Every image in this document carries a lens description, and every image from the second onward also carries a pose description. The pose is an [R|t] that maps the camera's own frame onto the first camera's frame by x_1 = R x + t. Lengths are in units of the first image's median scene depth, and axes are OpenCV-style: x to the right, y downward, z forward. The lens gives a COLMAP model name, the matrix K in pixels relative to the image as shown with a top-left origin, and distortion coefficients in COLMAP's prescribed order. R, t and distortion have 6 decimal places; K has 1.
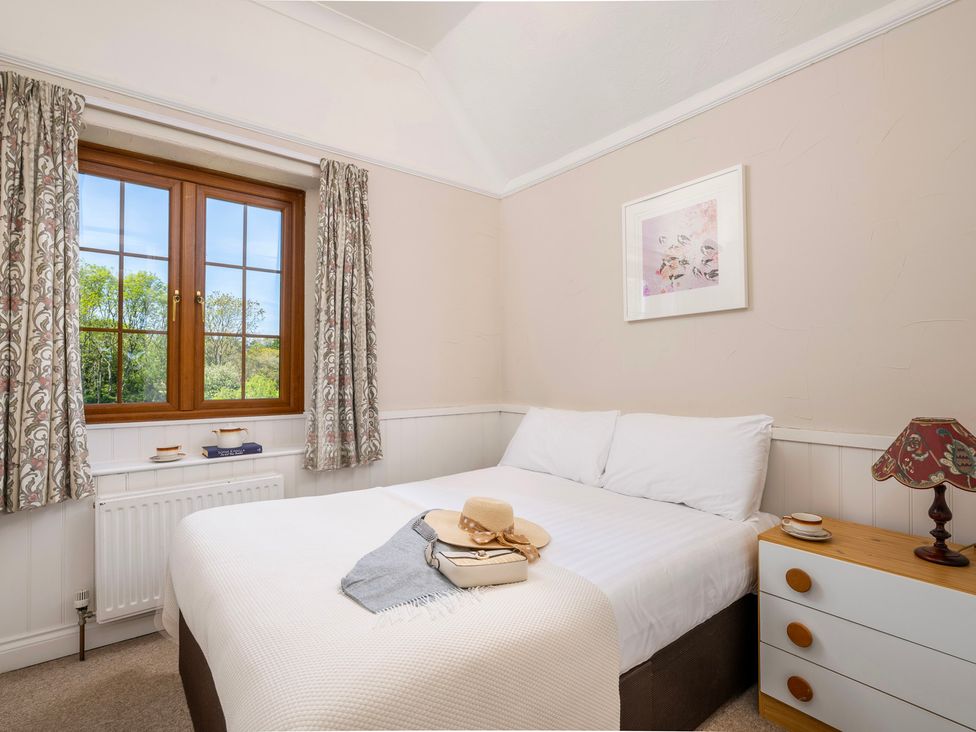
lens RADIAL K [[489.9, 0, 498.8], [0, 489.9, 368.7], [0, 0, 1]] dist [0.014819, -0.009560]
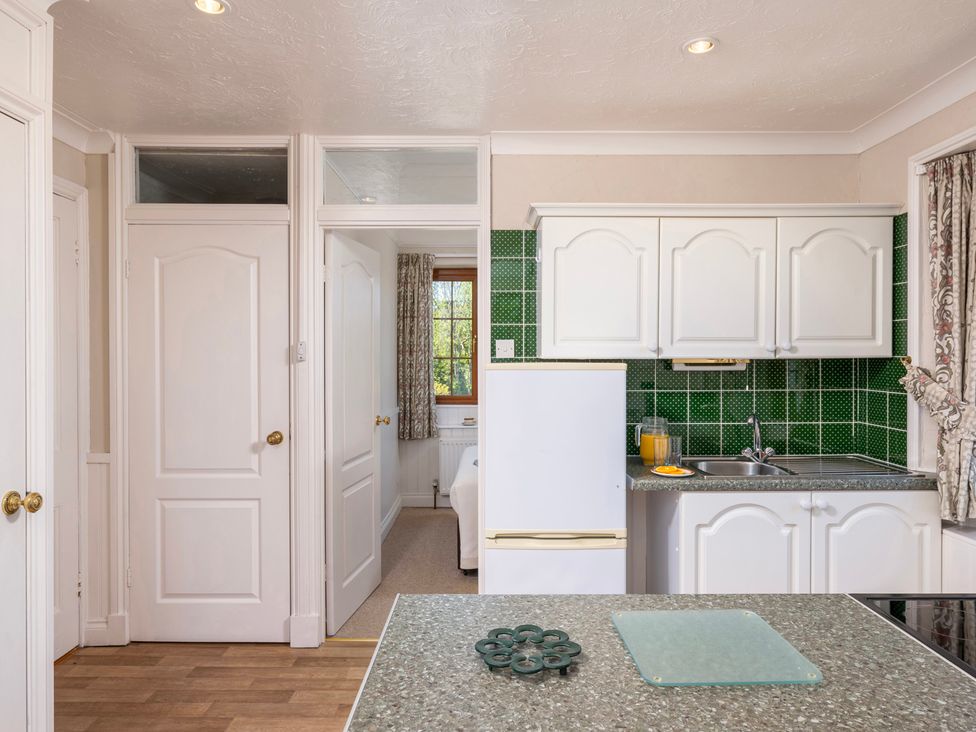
lens RADIAL K [[652.5, 0, 486.4], [0, 652.5, 365.8], [0, 0, 1]] dist [-0.026739, 0.001423]
pose [[0.777163, 0.005859, -0.629272, 1.205519], [0.005765, 0.999848, 0.016430, -0.110440], [0.629273, -0.016396, 0.777011, -1.152933]]
